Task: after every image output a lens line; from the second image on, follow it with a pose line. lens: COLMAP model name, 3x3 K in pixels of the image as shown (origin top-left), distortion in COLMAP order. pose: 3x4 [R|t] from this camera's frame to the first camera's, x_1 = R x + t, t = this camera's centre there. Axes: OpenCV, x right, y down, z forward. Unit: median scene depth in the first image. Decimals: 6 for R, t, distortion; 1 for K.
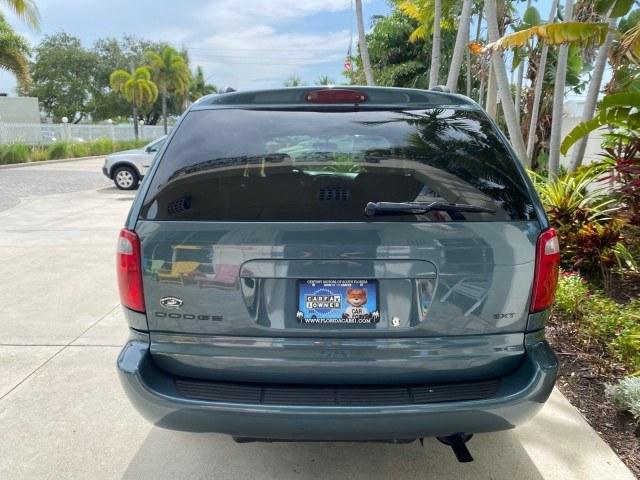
lens RADIAL K [[503.6, 0, 316.7], [0, 503.6, 239.1], [0, 0, 1]] dist [0.004946, 0.002478]
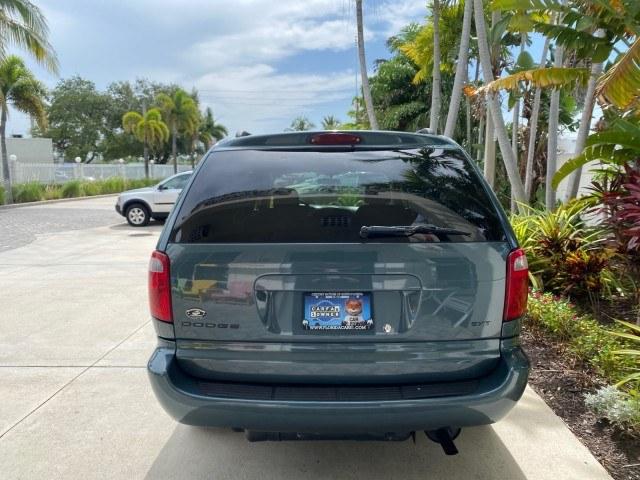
lens RADIAL K [[504.8, 0, 320.2], [0, 504.8, 241.5], [0, 0, 1]] dist [0.001475, 0.002978]
pose [[0.999956, -0.005944, -0.007196, 0.001411], [0.005439, 0.997649, -0.068308, 0.005601], [0.007585, 0.068265, 0.997638, -0.023938]]
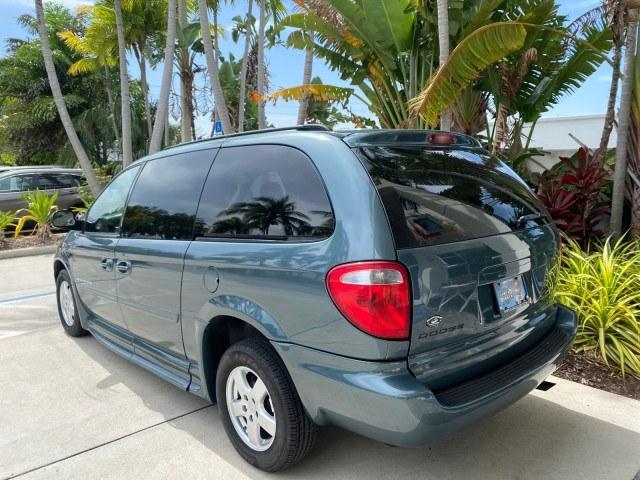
lens RADIAL K [[507.2, 0, 322.0], [0, 507.2, 236.0], [0, 0, 1]] dist [-0.004115, 0.005028]
pose [[0.724683, -0.090486, 0.683116, -0.158351], [0.144994, 0.989170, -0.022790, -0.008529], [-0.673655, 0.115563, 0.729954, 0.046634]]
